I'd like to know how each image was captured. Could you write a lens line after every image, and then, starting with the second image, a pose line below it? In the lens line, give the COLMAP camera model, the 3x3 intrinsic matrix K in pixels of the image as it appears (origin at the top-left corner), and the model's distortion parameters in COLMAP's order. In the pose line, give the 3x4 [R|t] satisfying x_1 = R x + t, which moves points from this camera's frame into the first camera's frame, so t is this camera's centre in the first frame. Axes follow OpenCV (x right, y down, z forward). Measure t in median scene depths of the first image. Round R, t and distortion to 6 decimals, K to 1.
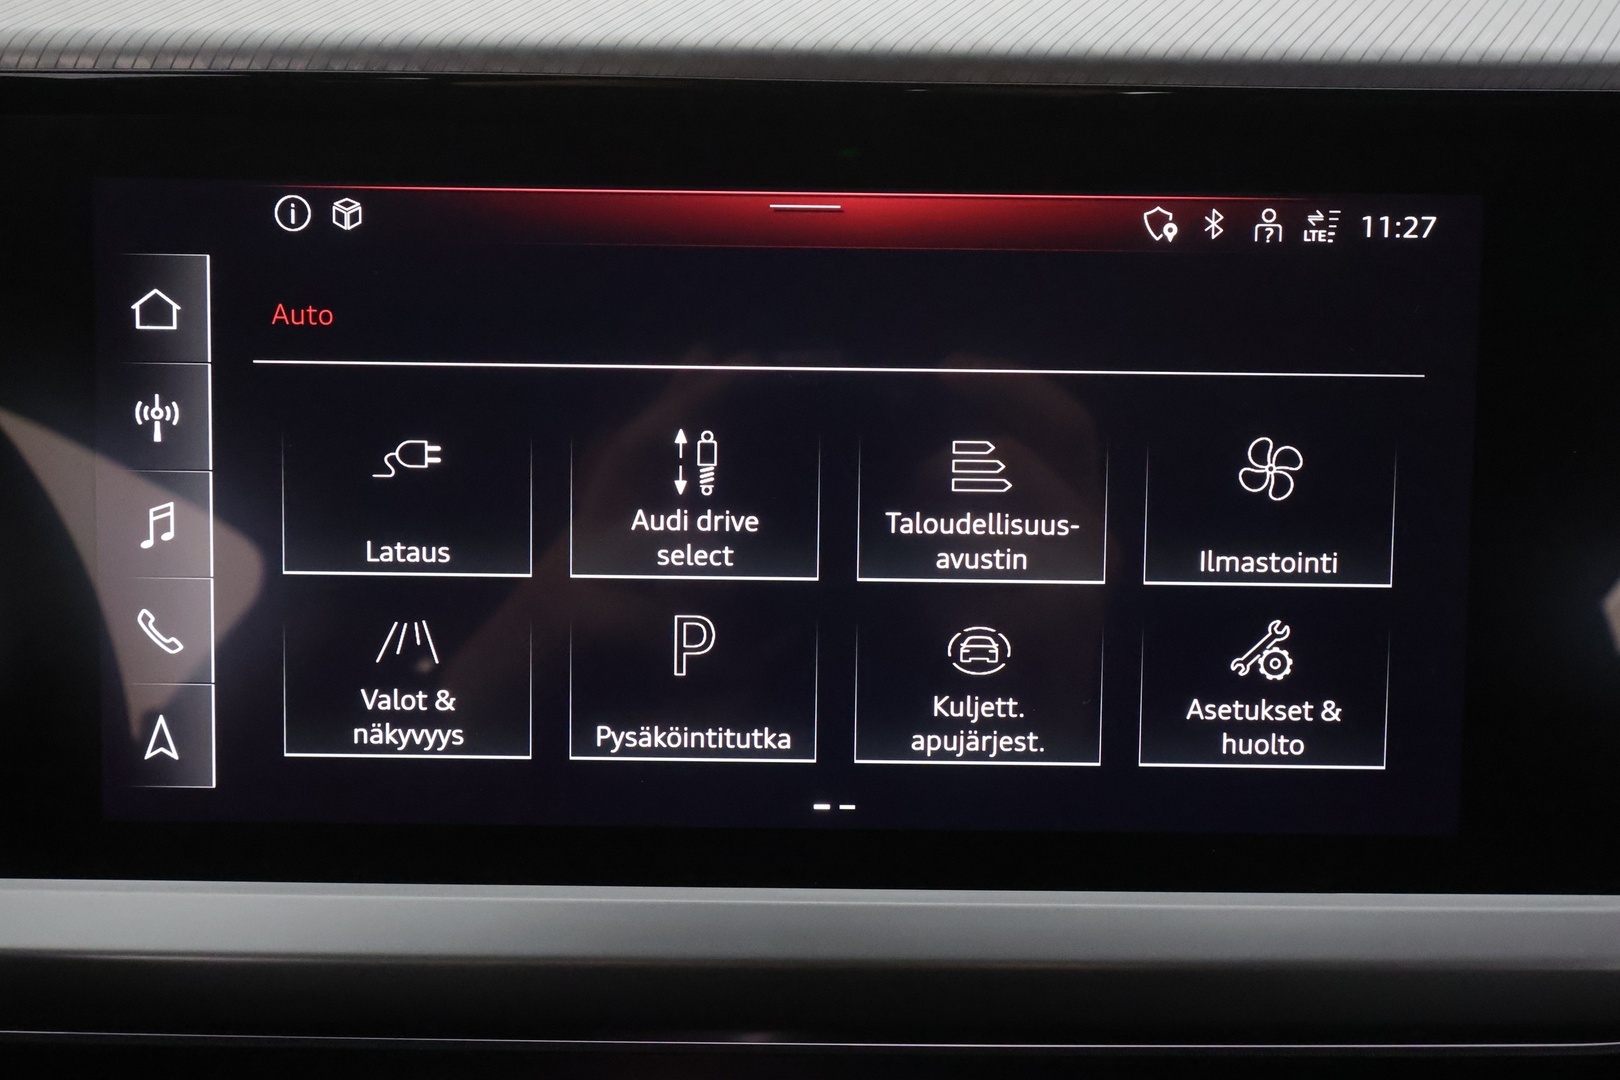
lens RADIAL K [[1271.8, 0, 872.1], [0, 1271.8, 476.7], [0, 0, 1]] dist [0.009519, -0.001799]
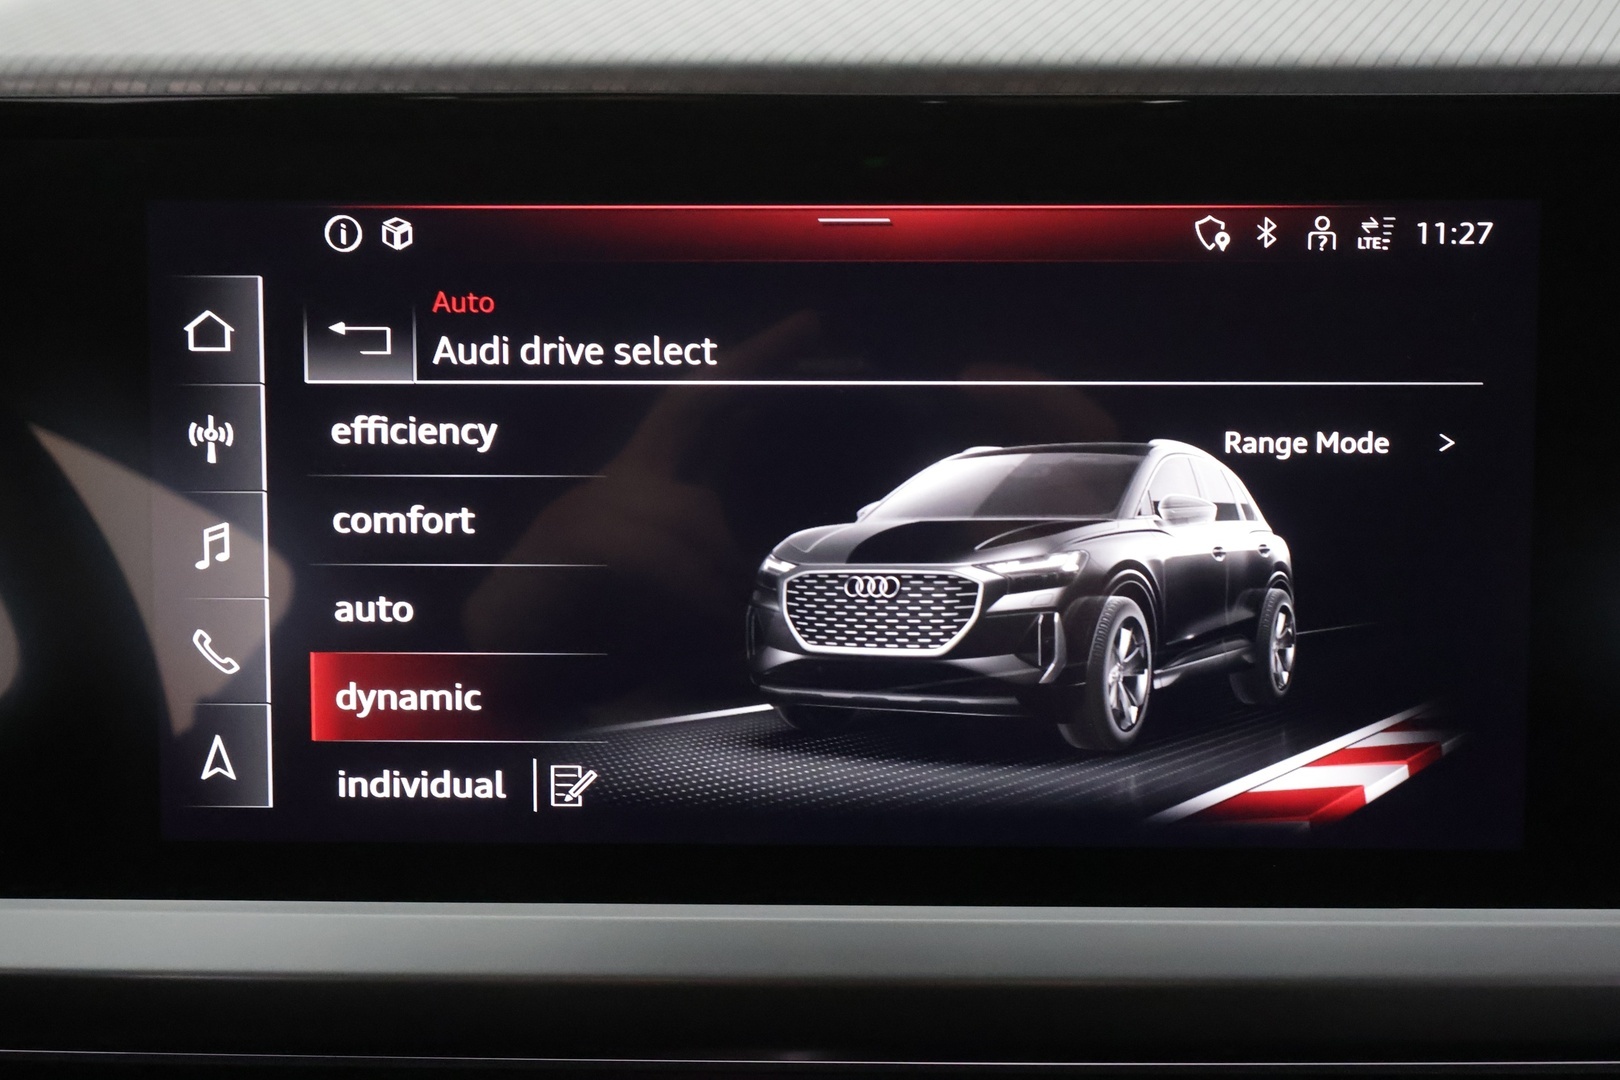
lens RADIAL K [[1279.1, 0, 873.6], [0, 1279.1, 485.7], [0, 0, 1]] dist [0.005641, 0.001510]
pose [[0.999829, -0.009656, -0.015754, -0.023672], [0.009594, 0.999946, -0.004024, -0.000385], [0.015792, 0.003872, 0.999868, -0.000339]]
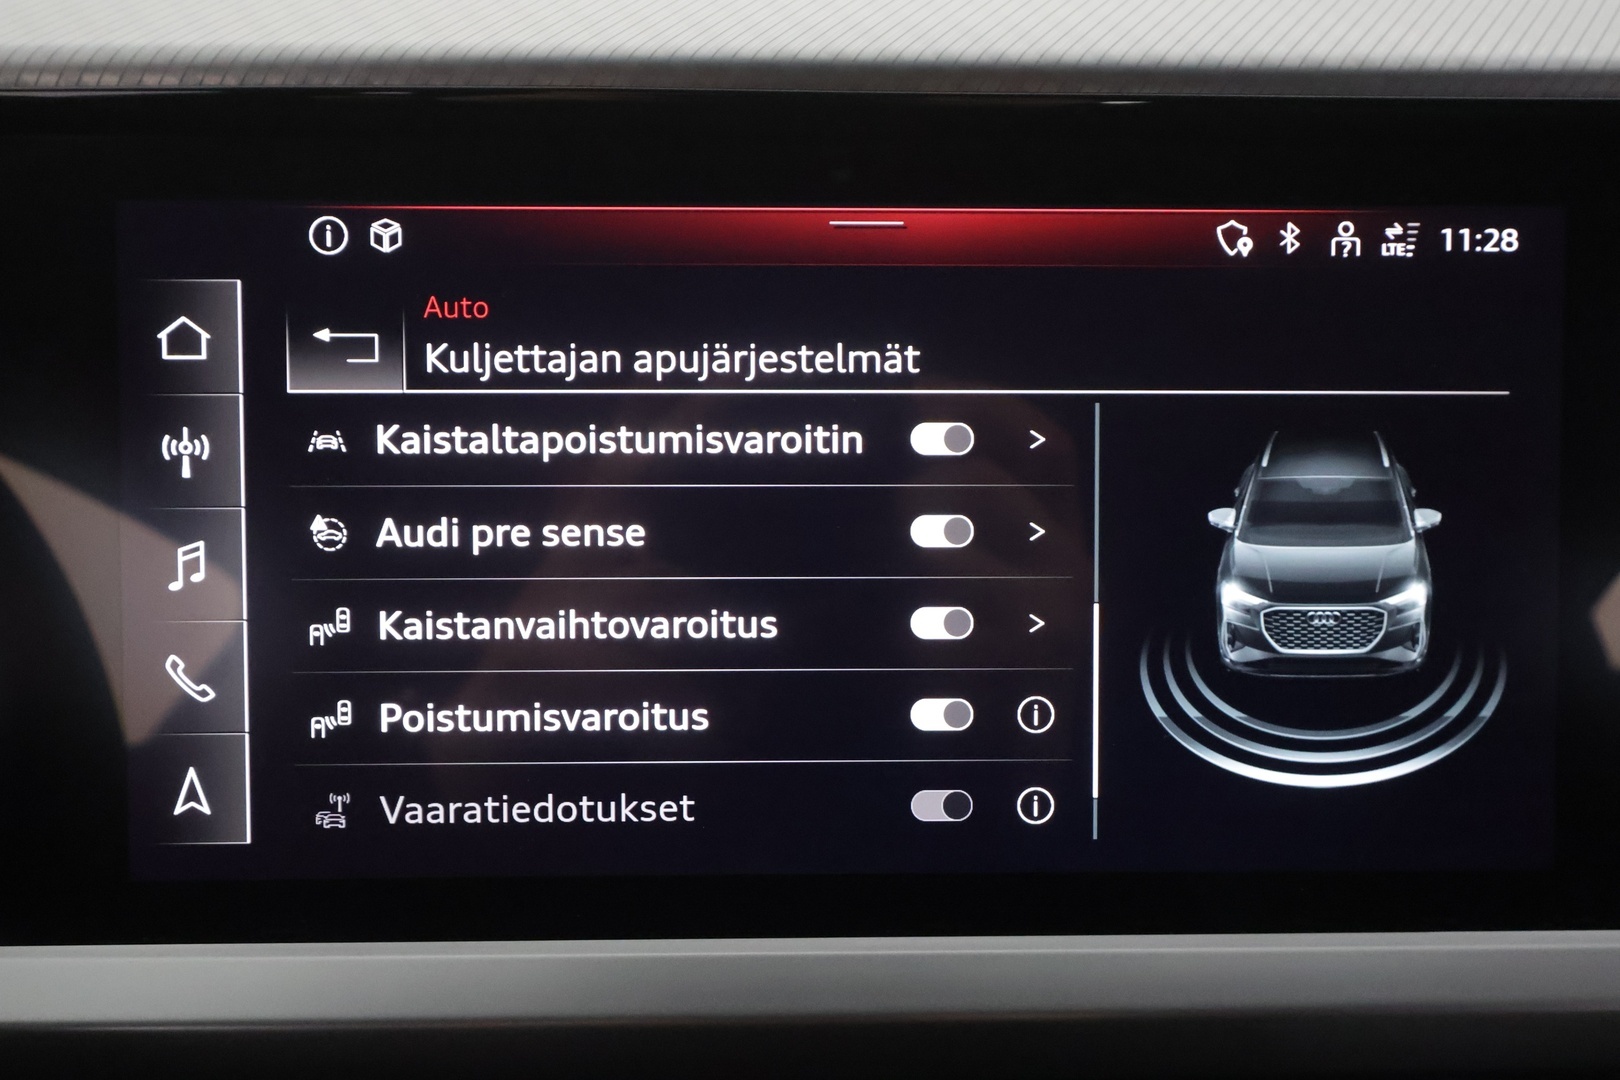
lens RADIAL K [[1338.4, 0, 770.1], [0, 1338.4, 483.7], [0, 0, 1]] dist [-0.014020, 0.021302]
pose [[0.999639, -0.012986, 0.023531, -0.151583], [0.013352, 0.999791, -0.015471, -0.001823], [-0.023326, 0.015780, 0.999603, -0.000415]]
